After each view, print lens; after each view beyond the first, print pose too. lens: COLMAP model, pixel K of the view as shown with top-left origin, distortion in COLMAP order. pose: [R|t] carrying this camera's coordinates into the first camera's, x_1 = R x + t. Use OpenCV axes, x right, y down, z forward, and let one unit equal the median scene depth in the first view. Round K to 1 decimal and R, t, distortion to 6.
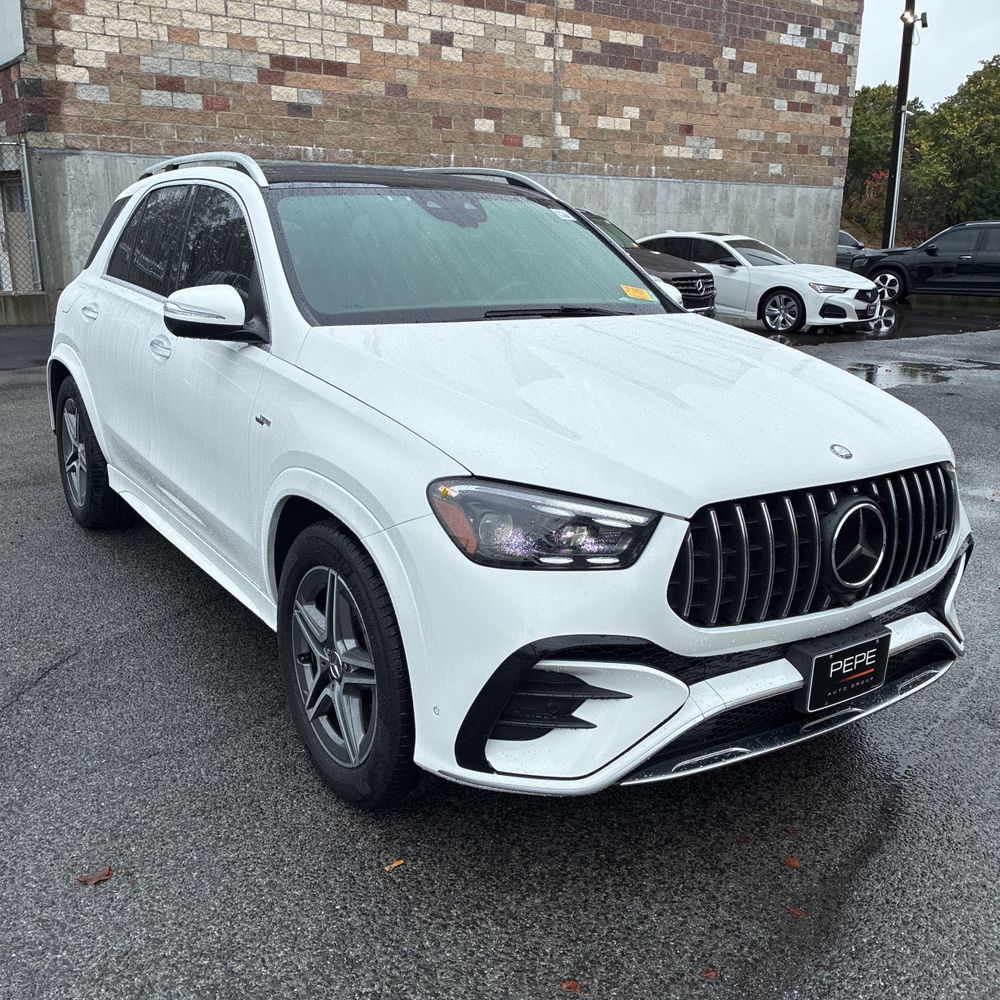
lens RADIAL K [[1008.3, 0, 513.4], [0, 1008.3, 495.5], [0, 0, 1]] dist [0.028010, -0.024637]
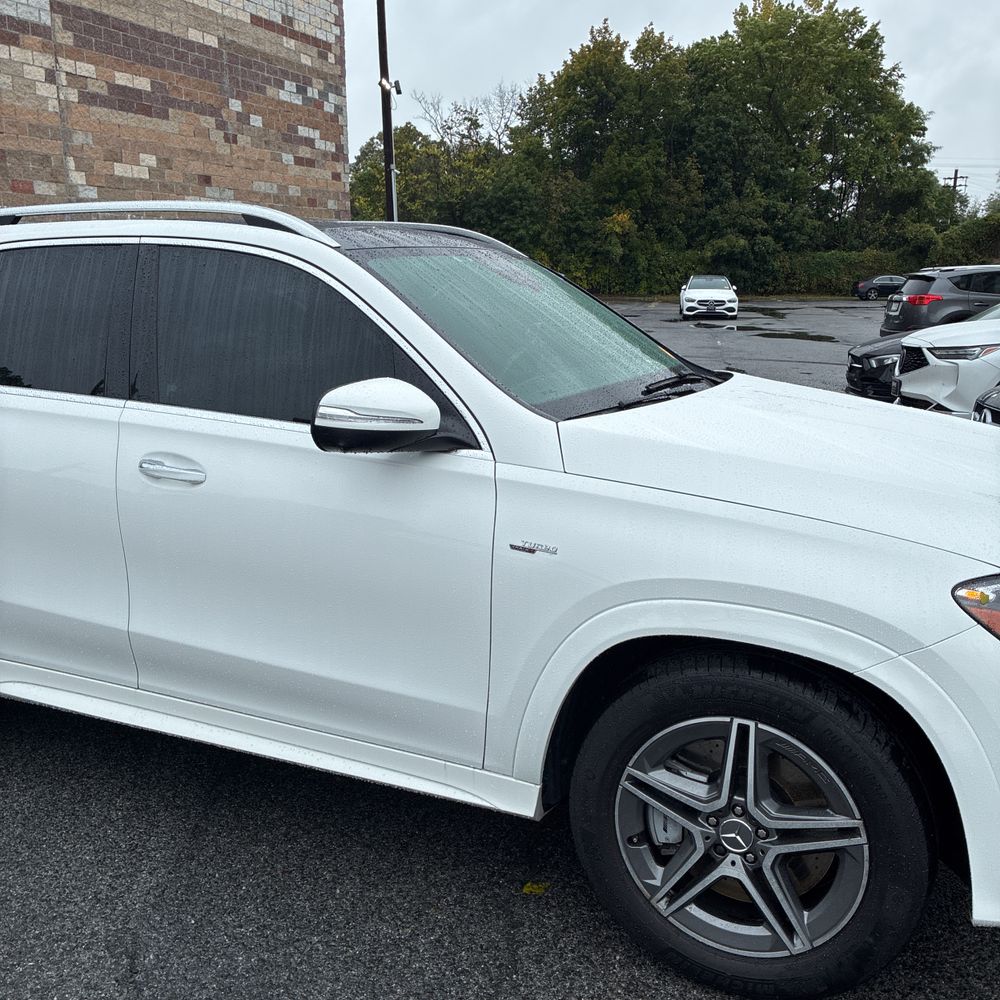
lens RADIAL K [[992.4, 0, 513.2], [0, 992.4, 492.9], [0, 0, 1]] dist [0.046977, -0.043958]
pose [[0.855472, -0.131498, 0.500876, -0.096142], [0.154159, 0.988038, -0.003902, -0.017498], [-0.494372, 0.080553, 0.865510, 0.053203]]
